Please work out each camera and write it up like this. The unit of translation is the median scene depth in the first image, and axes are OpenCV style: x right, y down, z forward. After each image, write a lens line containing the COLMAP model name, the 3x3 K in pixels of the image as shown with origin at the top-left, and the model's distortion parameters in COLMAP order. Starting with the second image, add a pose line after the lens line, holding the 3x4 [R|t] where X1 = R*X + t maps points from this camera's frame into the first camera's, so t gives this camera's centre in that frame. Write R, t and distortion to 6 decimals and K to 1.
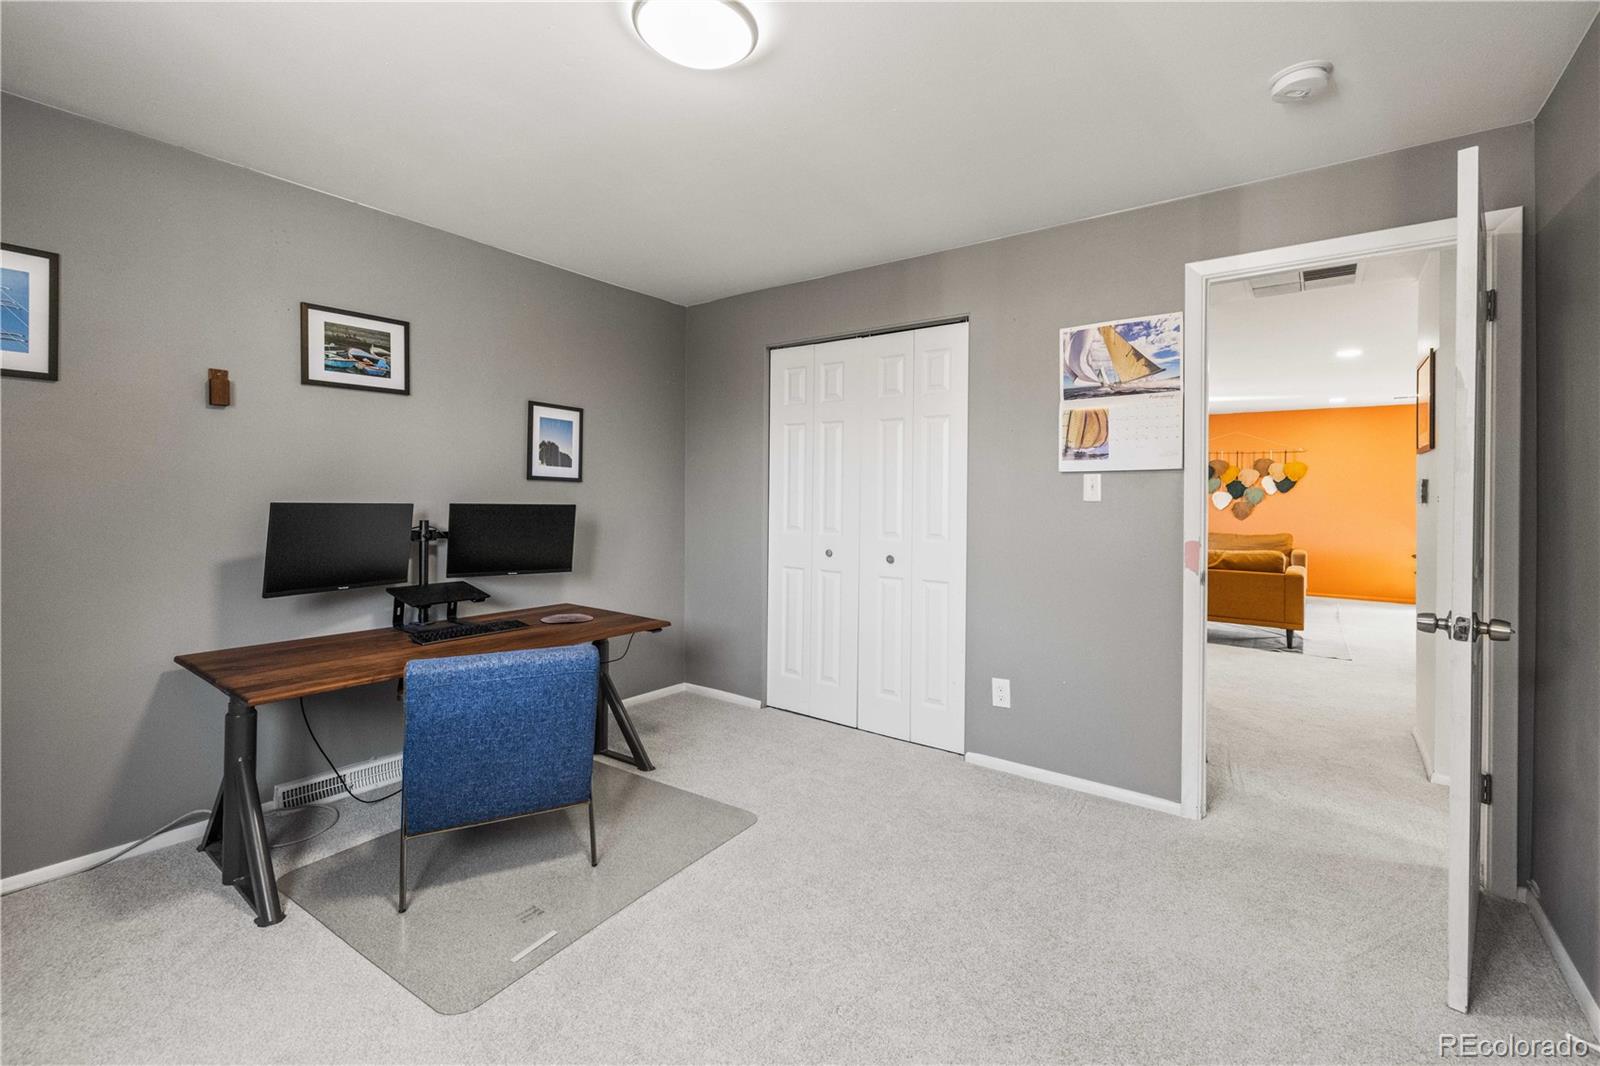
lens RADIAL K [[690.3, 0, 804.2], [0, 690.3, 492.2], [0, 0, 1]] dist [0.002565, -0.000665]
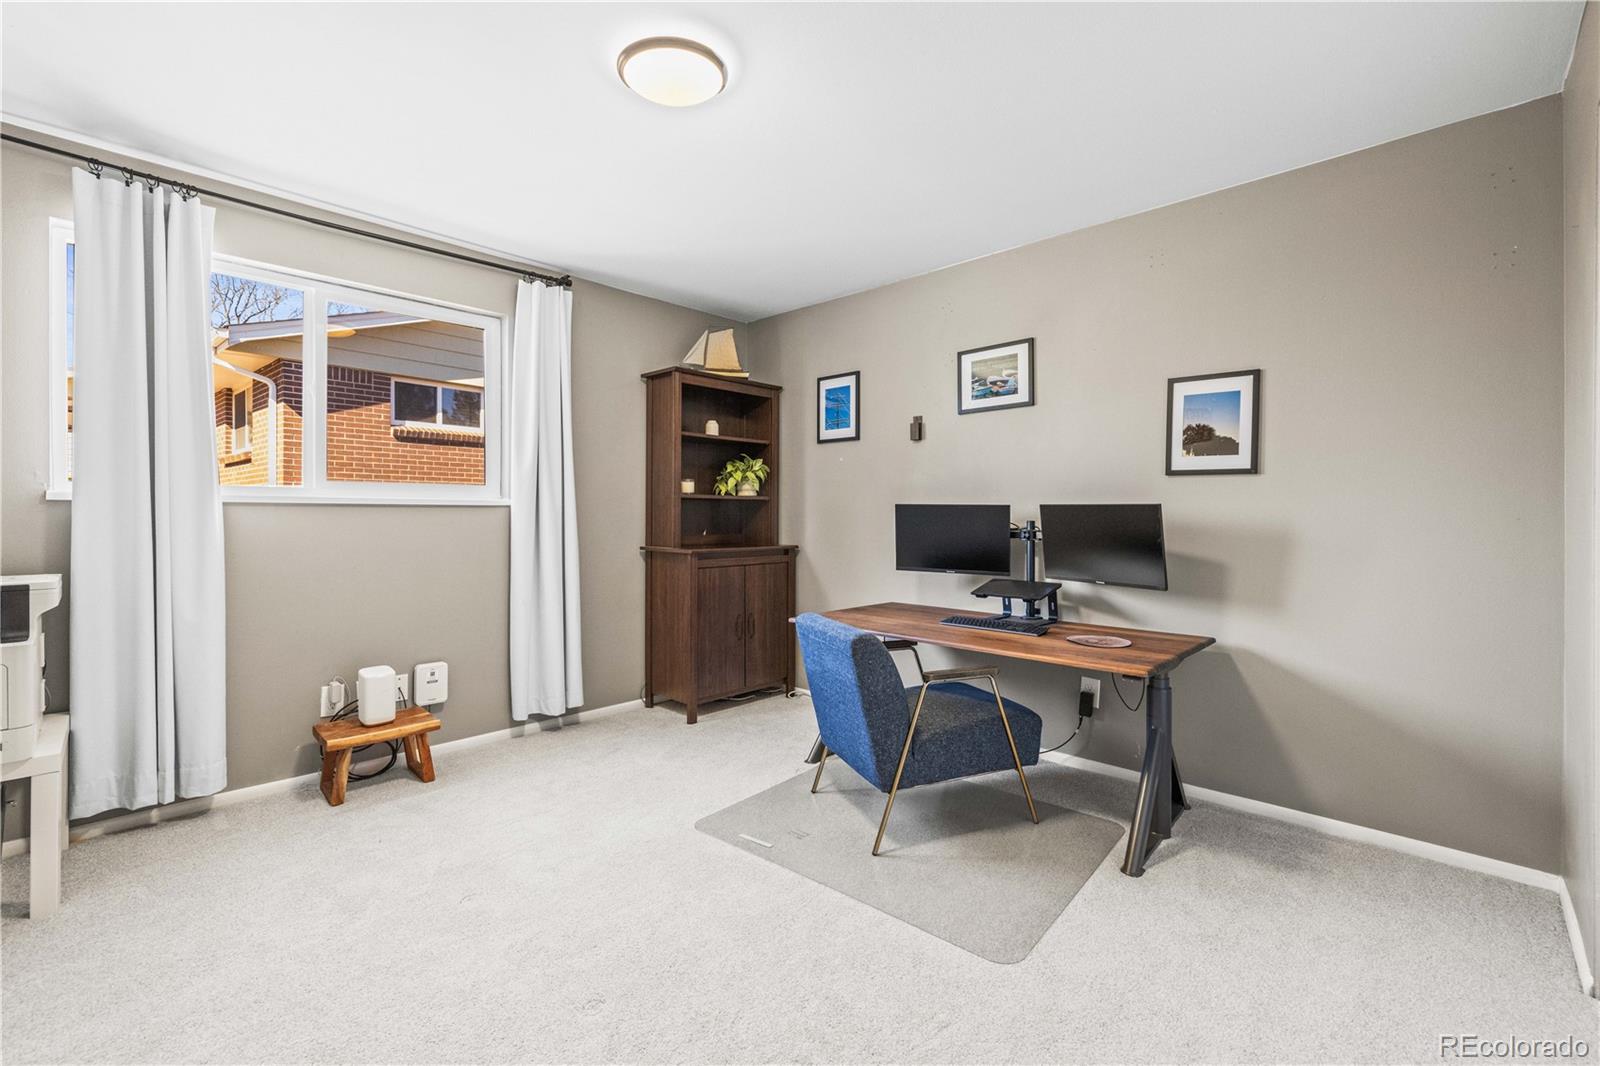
lens RADIAL K [[690.3, 0, 812.1], [0, 690.3, 521.0], [0, 0, 1]] dist [0.002565, -0.000665]
pose [[-0.124185, 0.000887, -0.992259, 0.556812], [0.005064, 0.999987, 0.000260, 0.039974], [0.992246, -0.004993, -0.124188, 0.809408]]
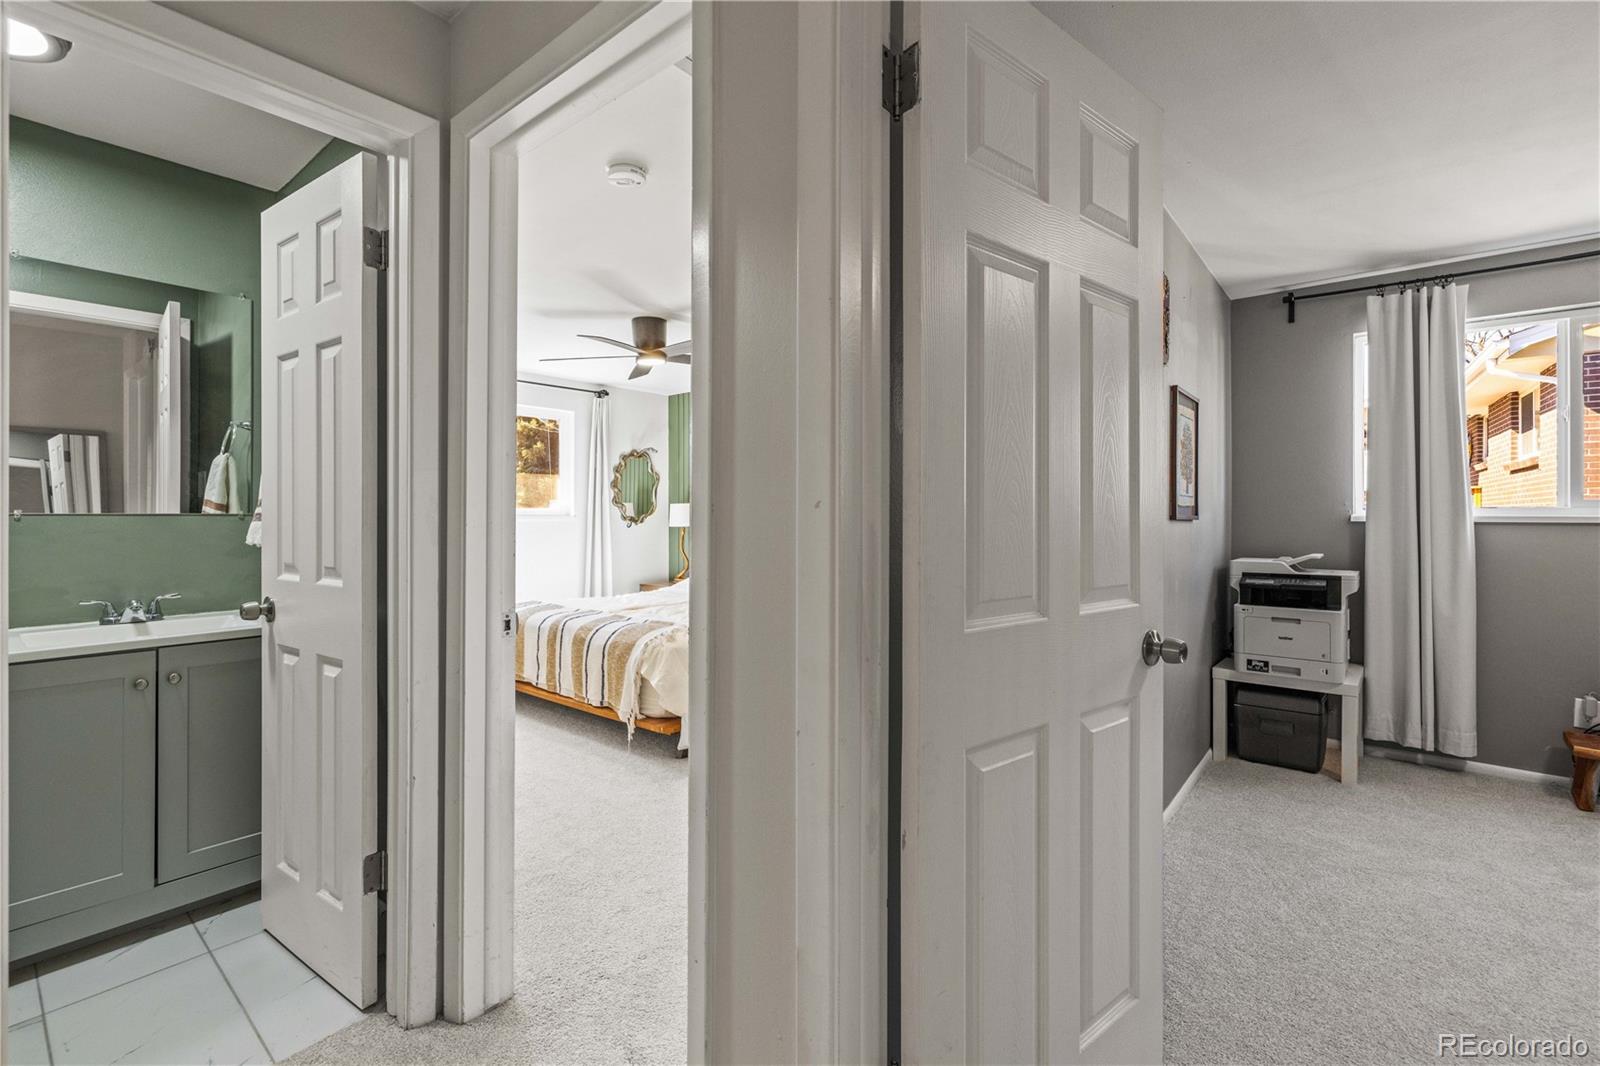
lens RADIAL K [[690.3, 0, 803.7], [0, 690.3, 509.1], [0, 0, 1]] dist [0.002565, -0.000665]
pose [[-0.998079, -0.011488, 0.060876, 0.778996], [-0.012592, 0.999763, -0.017772, 0.022441], [-0.060658, -0.018505, -0.997987, 1.131891]]
